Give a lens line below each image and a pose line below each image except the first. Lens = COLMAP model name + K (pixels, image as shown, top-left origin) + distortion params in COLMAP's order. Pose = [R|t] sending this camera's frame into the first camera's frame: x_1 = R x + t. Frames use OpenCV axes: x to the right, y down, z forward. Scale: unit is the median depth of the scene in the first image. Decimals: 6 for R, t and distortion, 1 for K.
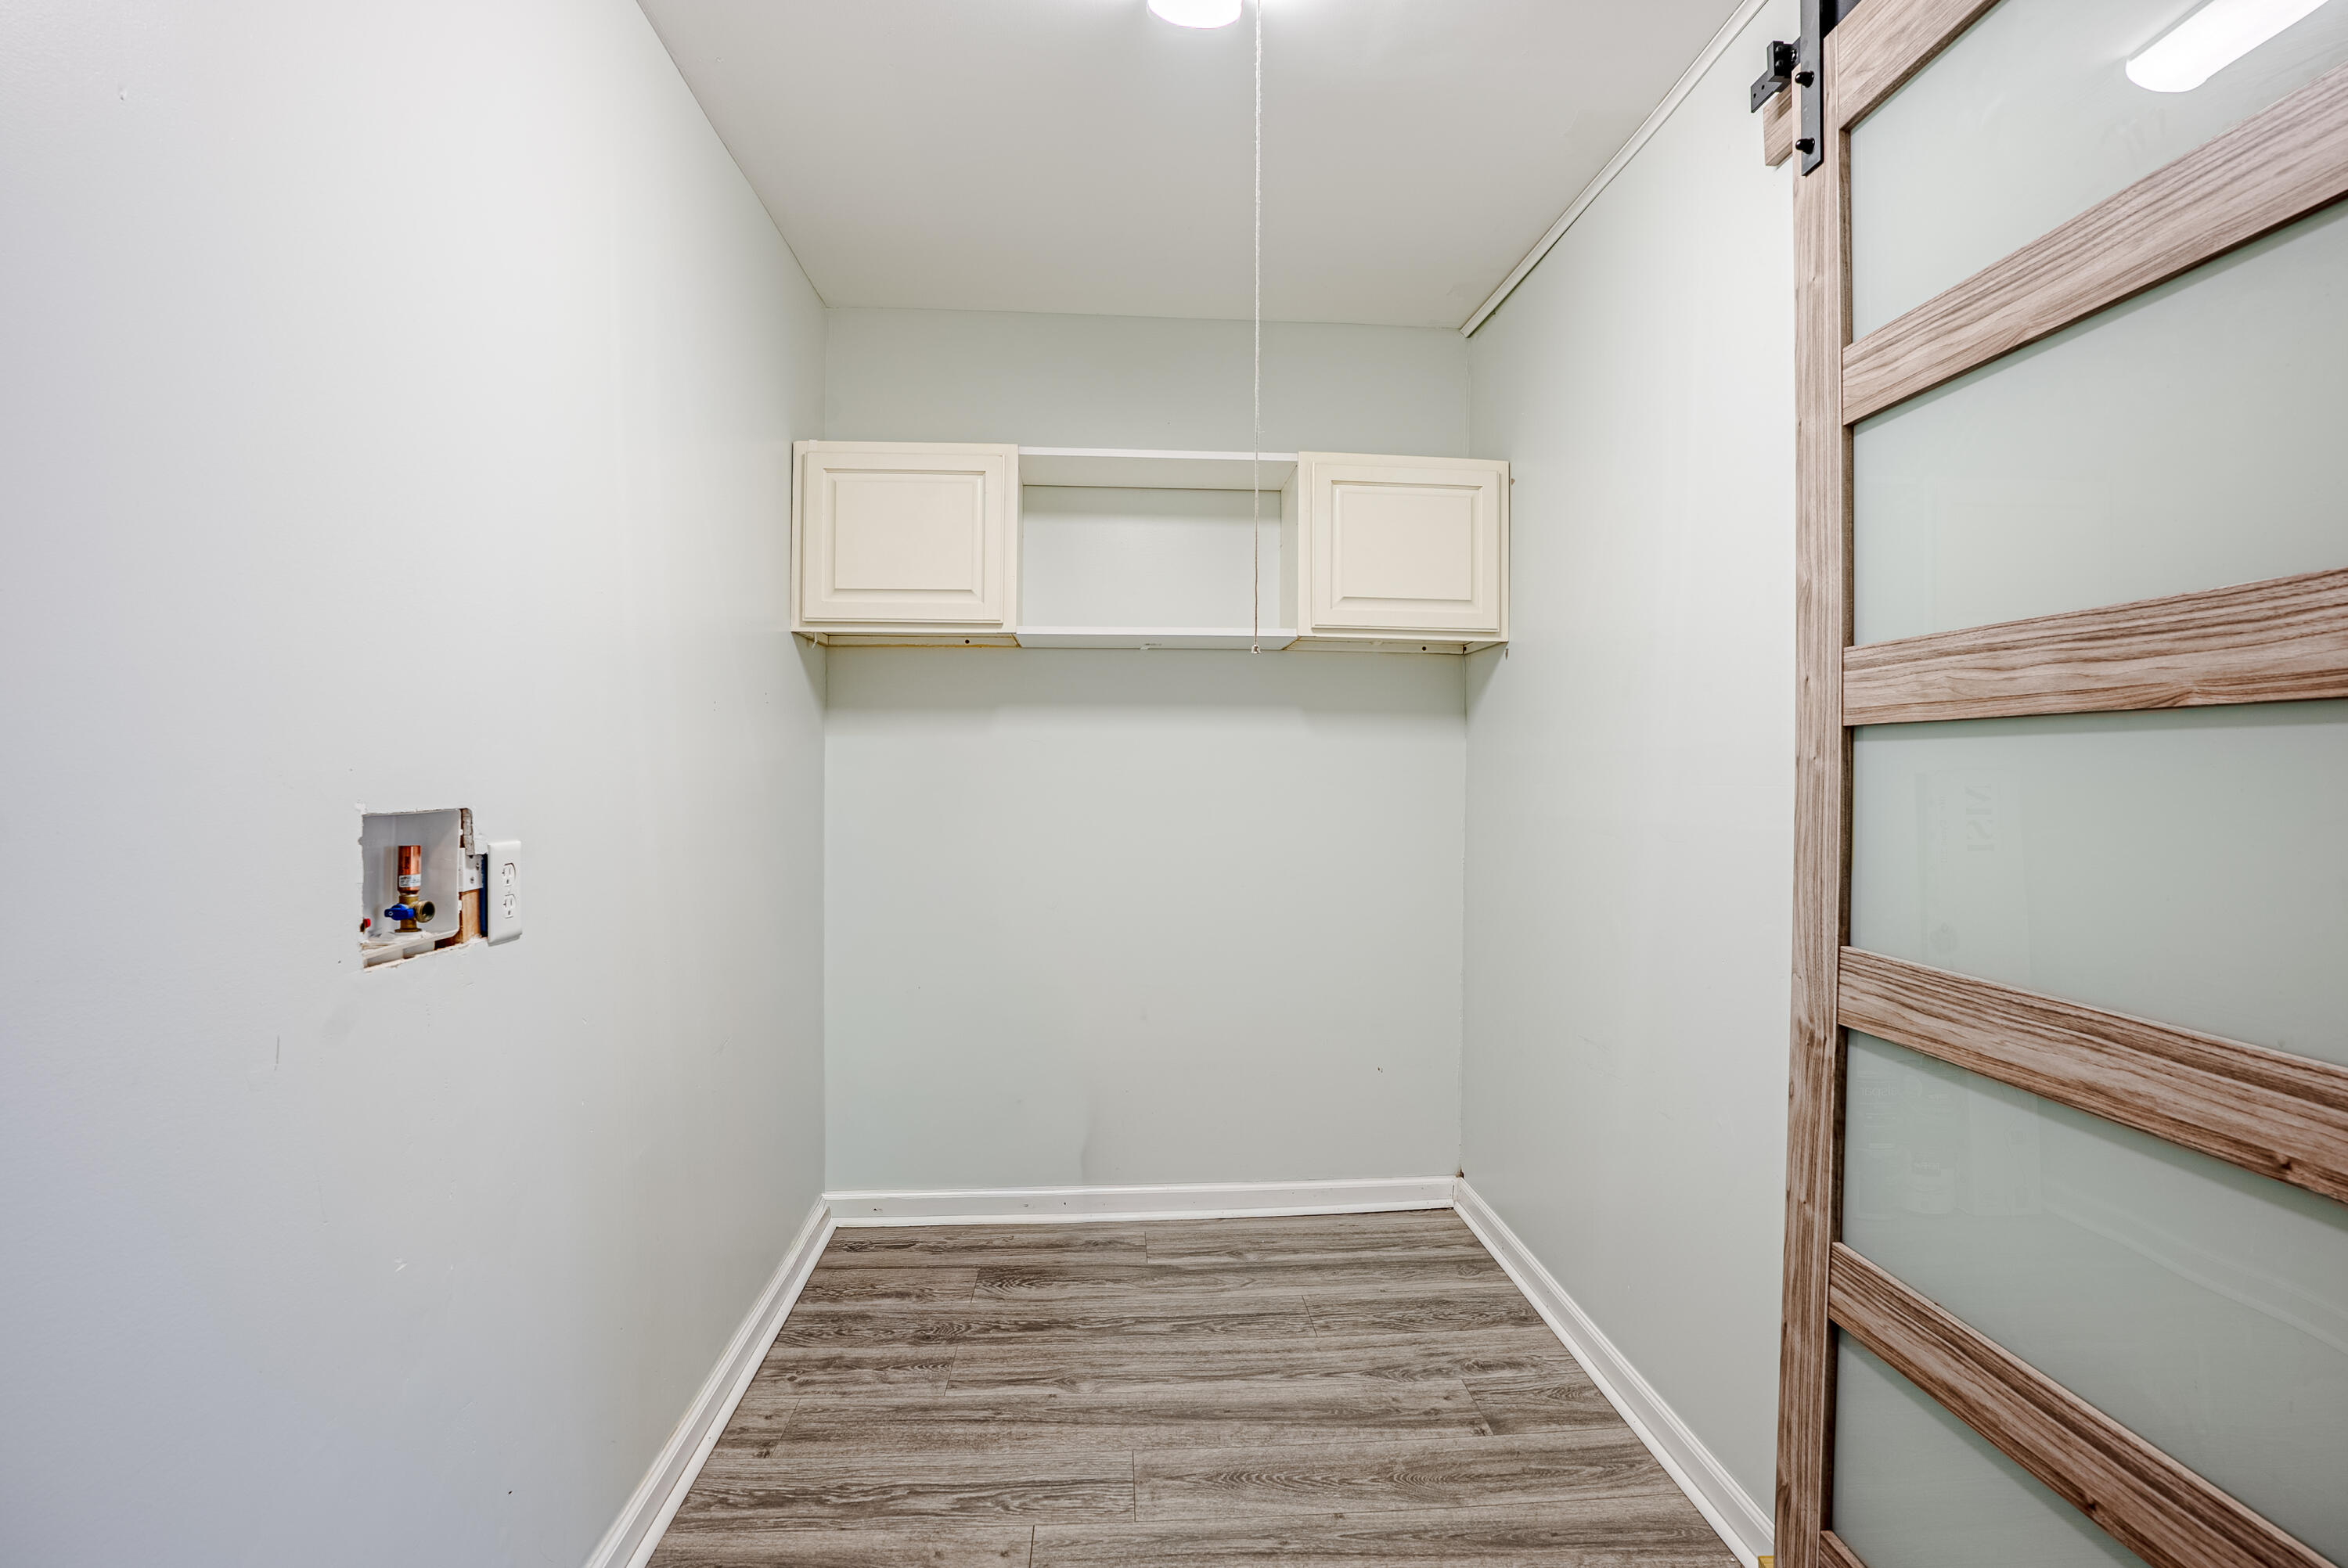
lens RADIAL K [[1101.9, 0, 1174.0], [0, 1101.9, 784.0], [0, 0, 1]] dist [-0.069523, 0.029271]
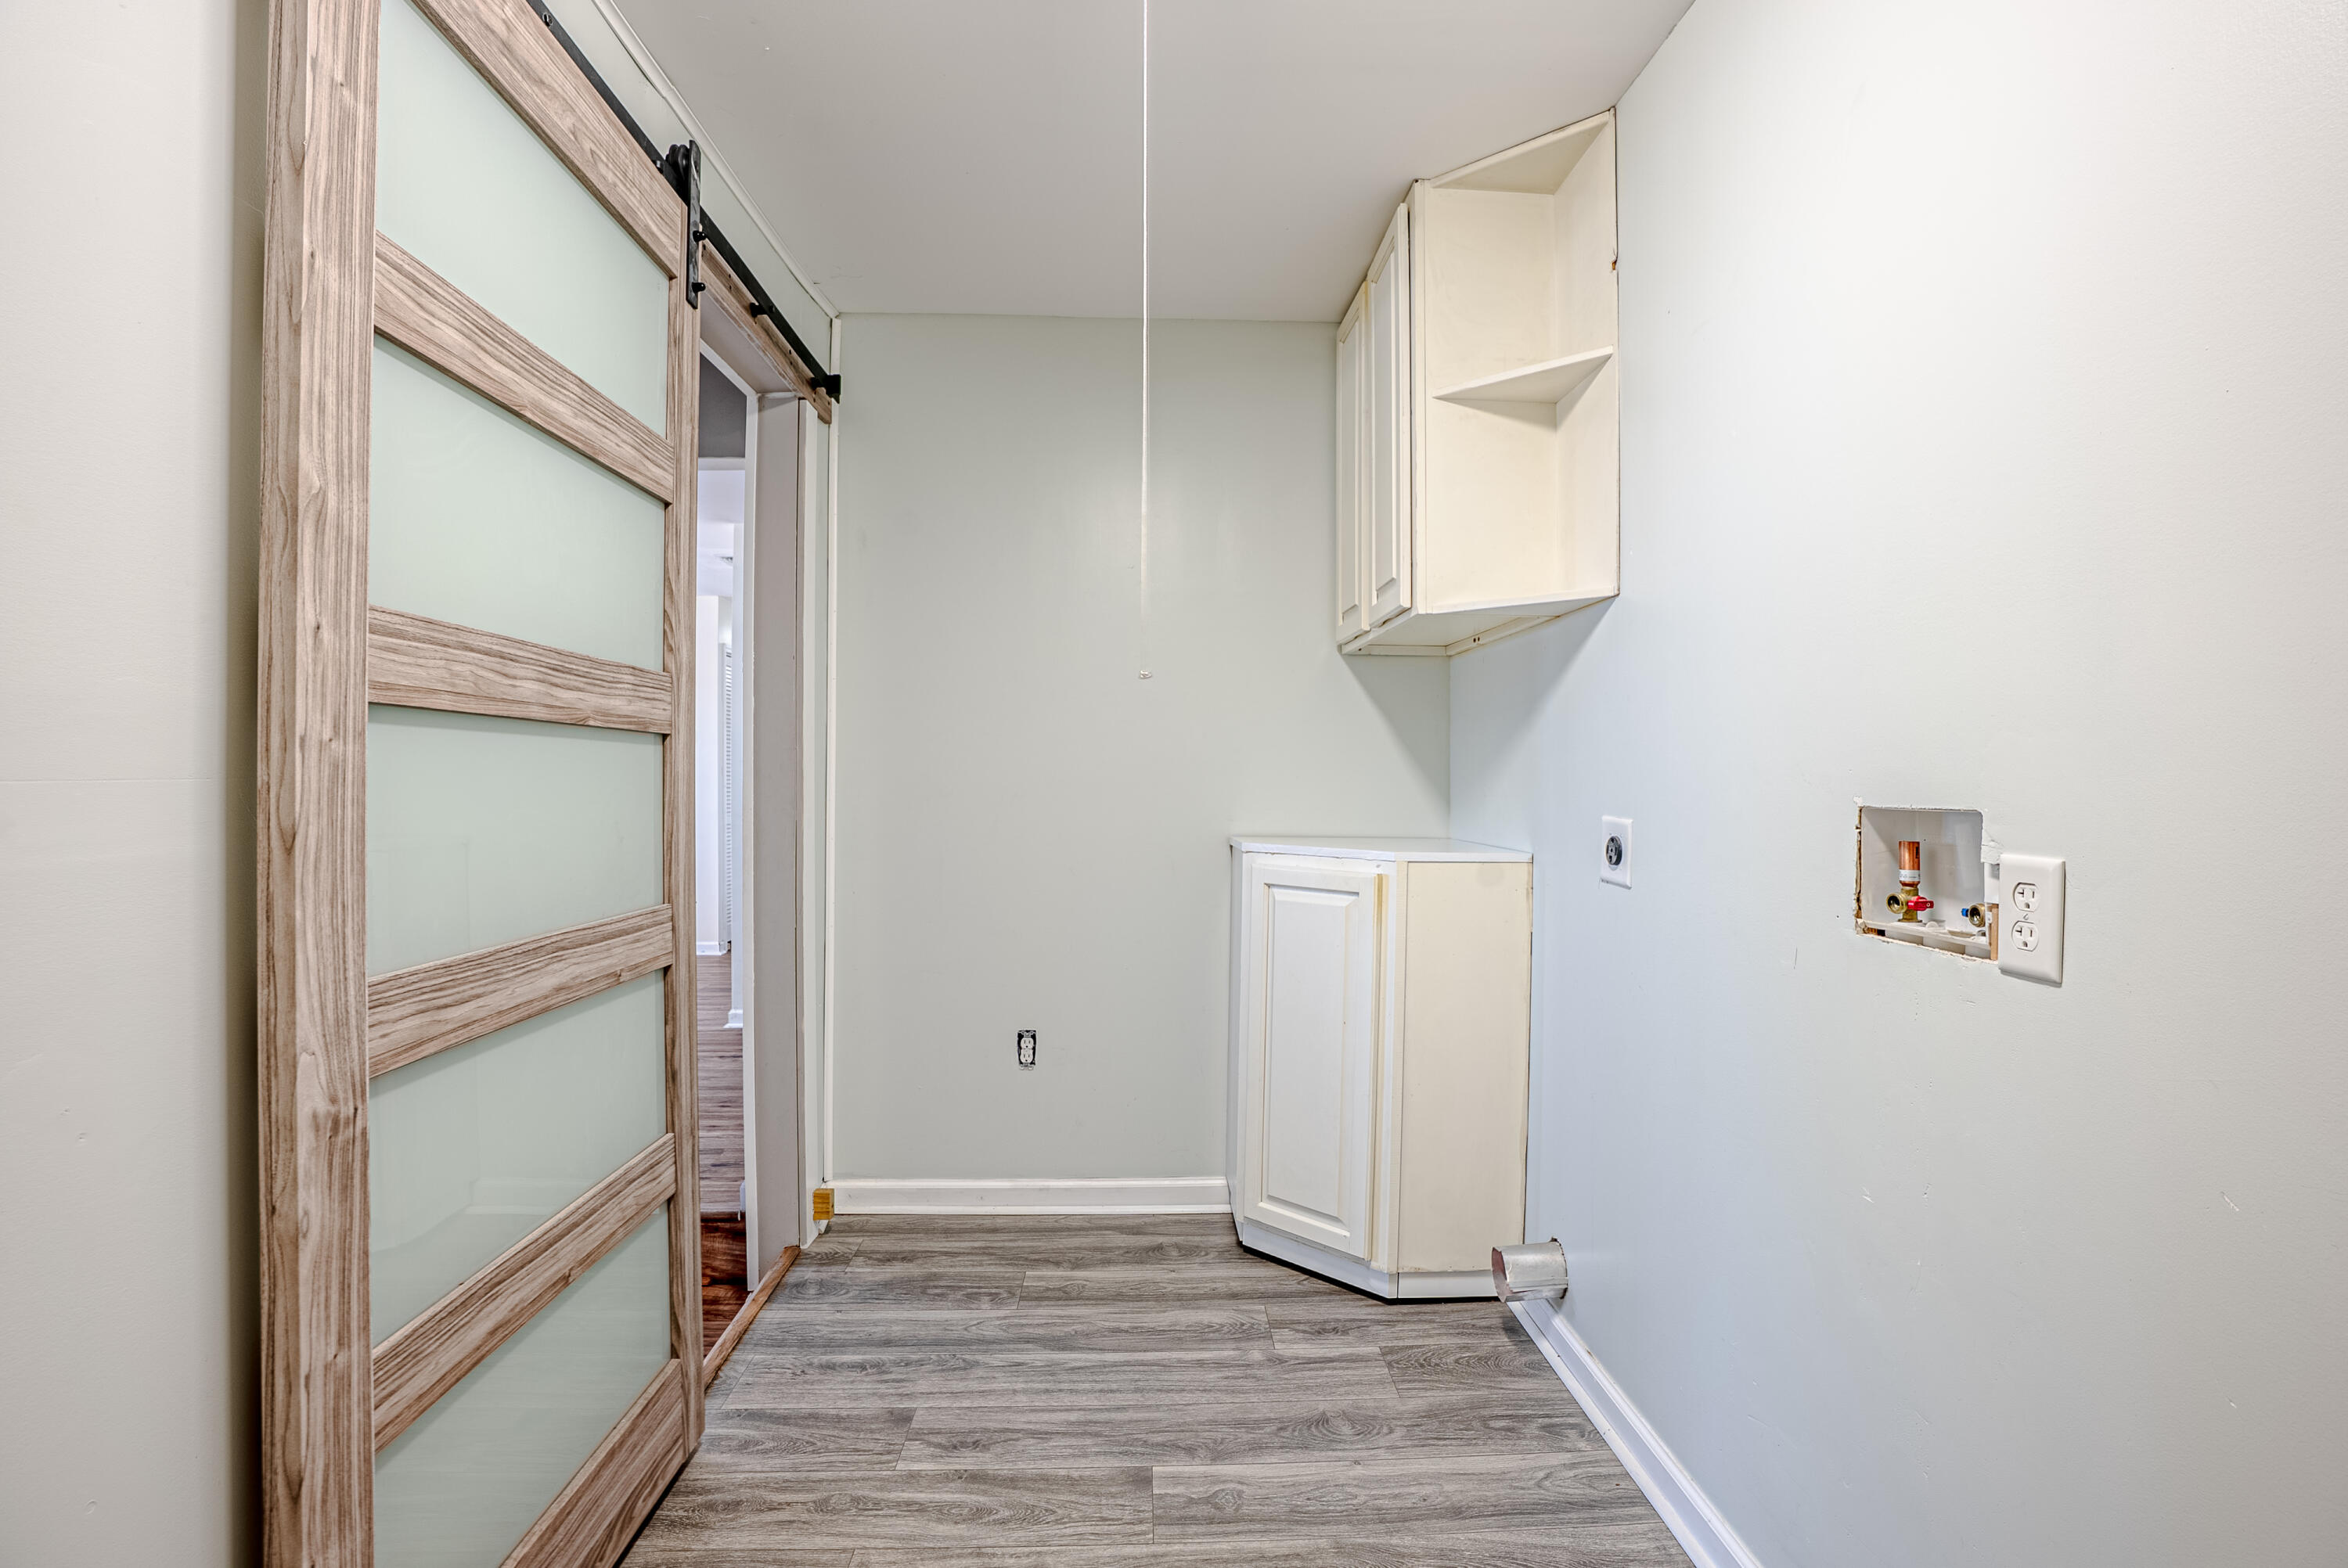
lens RADIAL K [[1101.9, 0, 1174.0], [0, 1101.9, 784.0], [0, 0, 1]] dist [-0.069523, 0.029271]
pose [[-0.999671, -0.006717, 0.024773, 0.010197], [-0.006380, 0.999886, 0.013659, -0.008355], [-0.024862, 0.013497, -0.999600, 1.862593]]
